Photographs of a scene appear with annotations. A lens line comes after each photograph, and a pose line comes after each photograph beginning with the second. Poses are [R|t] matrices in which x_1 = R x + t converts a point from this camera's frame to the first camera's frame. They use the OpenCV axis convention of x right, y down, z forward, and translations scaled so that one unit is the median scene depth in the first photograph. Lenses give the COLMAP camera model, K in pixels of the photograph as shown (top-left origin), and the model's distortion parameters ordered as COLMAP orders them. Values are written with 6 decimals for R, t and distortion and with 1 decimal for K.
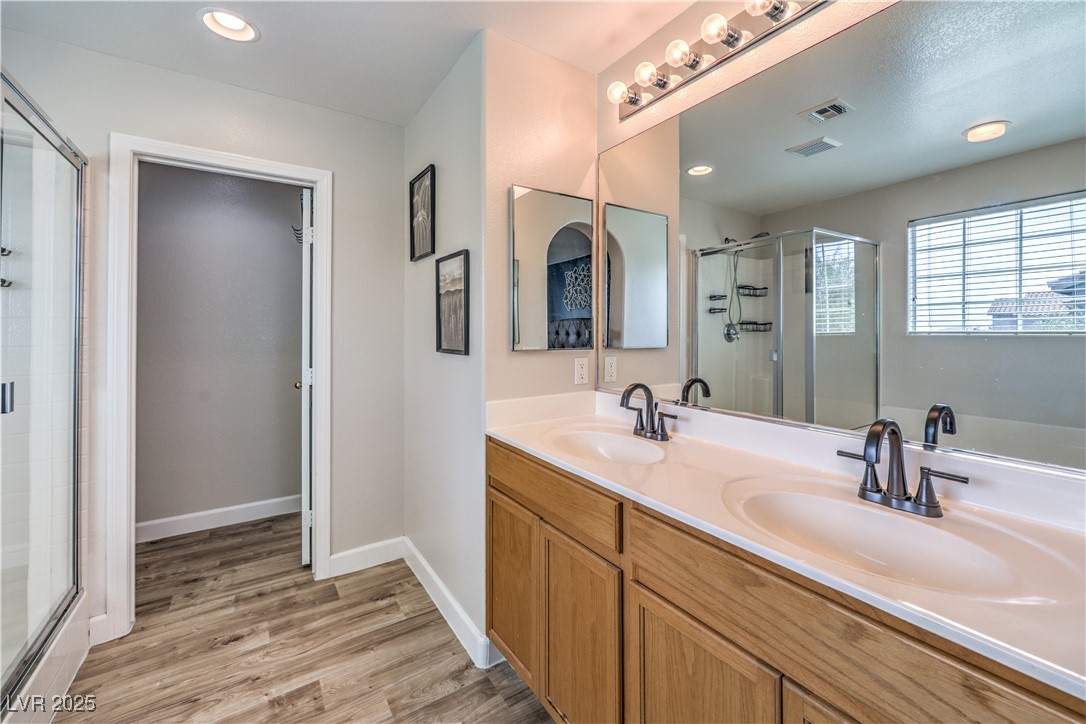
lens RADIAL K [[436.0, 0, 541.3], [0, 436.0, 330.6], [0, 0, 1]] dist [-0.003806, -0.000505]
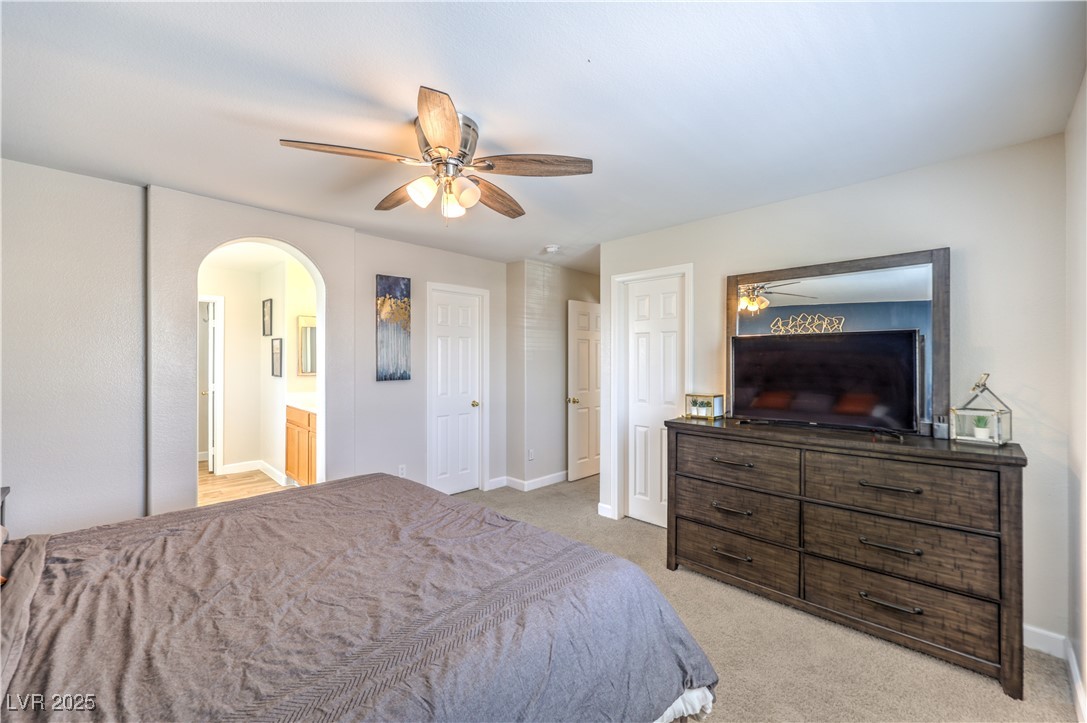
lens RADIAL K [[436.4, 0, 544.0], [0, 436.4, 364.1], [0, 0, 1]] dist [-0.003806, -0.000505]
pose [[0.980404, 0.002658, 0.196979, 0.720488], [-0.004499, 0.999950, 0.008899, -0.043847], [-0.196945, -0.009611, 0.980367, -1.582669]]
